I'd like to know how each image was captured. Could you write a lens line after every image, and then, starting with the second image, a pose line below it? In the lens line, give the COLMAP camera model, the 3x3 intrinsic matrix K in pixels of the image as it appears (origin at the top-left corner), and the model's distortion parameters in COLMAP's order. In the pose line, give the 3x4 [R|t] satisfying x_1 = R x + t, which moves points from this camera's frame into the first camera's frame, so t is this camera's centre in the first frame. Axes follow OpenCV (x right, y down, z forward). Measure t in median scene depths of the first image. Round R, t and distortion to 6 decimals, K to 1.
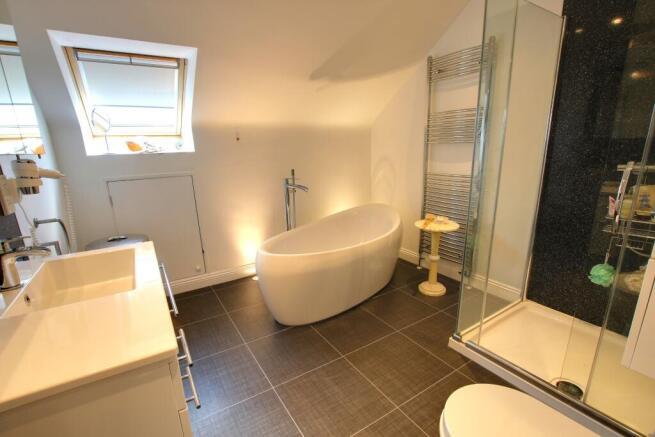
lens RADIAL K [[301.9, 0, 326.9], [0, 301.9, 219.2], [0, 0, 1]] dist [-0.029692, 0.001812]
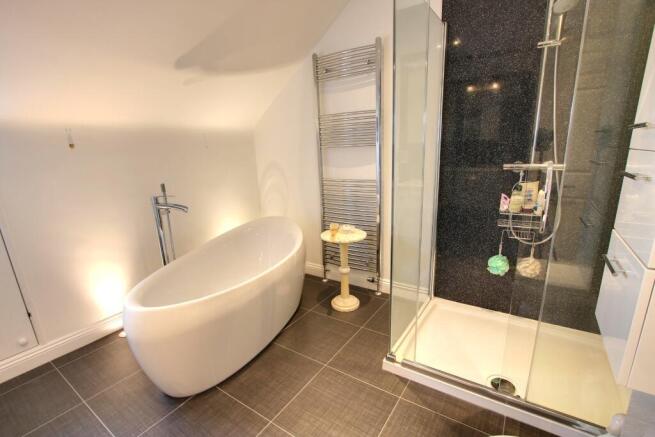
lens RADIAL K [[301.9, 0, 327.2], [0, 301.9, 223.8], [0, 0, 1]] dist [-0.029692, 0.001812]
pose [[0.915419, -0.106611, 0.388127, -0.040586], [0.108218, 0.993968, 0.017787, -0.036809], [-0.387682, 0.025719, 0.921434, 0.156904]]
